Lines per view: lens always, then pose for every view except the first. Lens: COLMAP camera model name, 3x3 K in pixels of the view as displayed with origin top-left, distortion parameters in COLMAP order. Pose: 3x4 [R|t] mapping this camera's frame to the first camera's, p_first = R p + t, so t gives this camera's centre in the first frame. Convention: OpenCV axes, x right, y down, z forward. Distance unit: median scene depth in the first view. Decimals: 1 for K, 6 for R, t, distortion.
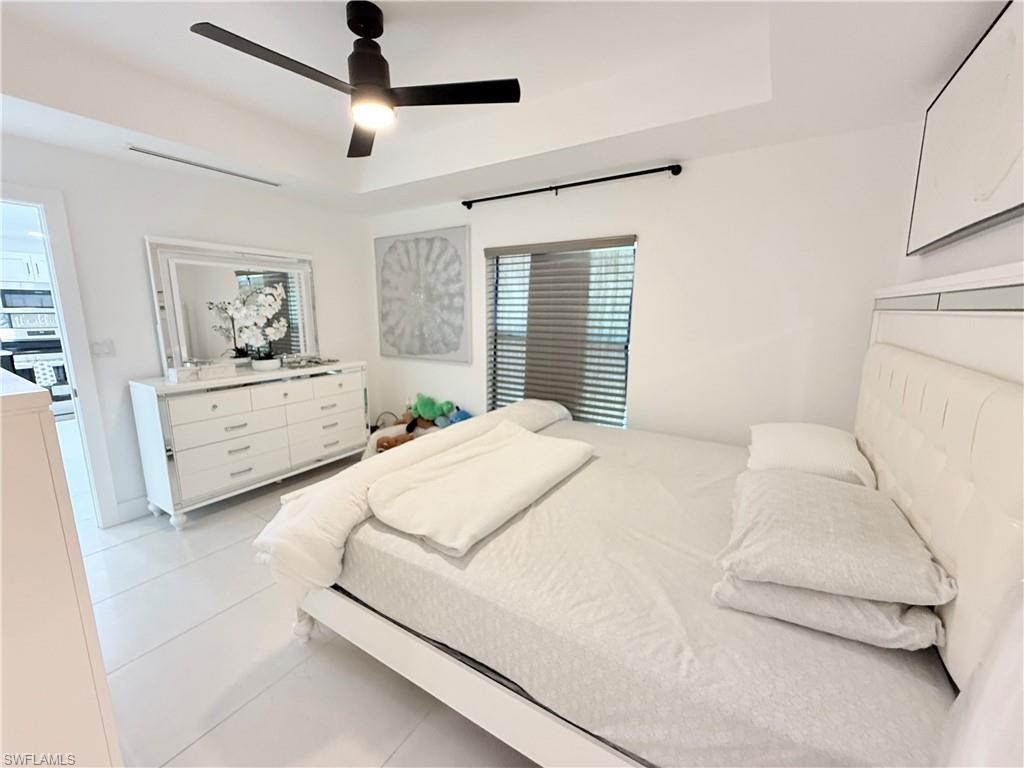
lens RADIAL K [[409.5, 0, 514.6], [0, 409.5, 383.8], [0, 0, 1]] dist [-0.001861, 0.000676]
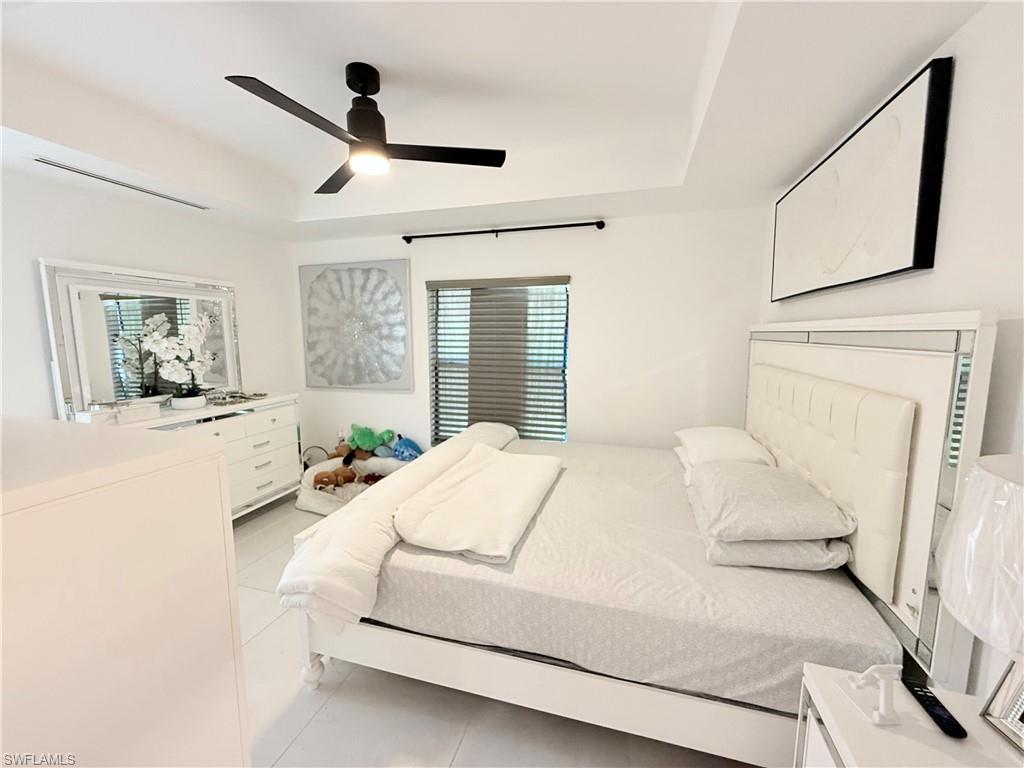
lens RADIAL K [[409.5, 0, 510.7], [0, 409.5, 382.8], [0, 0, 1]] dist [-0.001861, 0.000676]
pose [[0.961147, -0.036909, 0.273559, -0.210189], [0.052905, 0.997280, -0.051326, -0.008050], [-0.270921, 0.063804, 0.960485, -0.064166]]
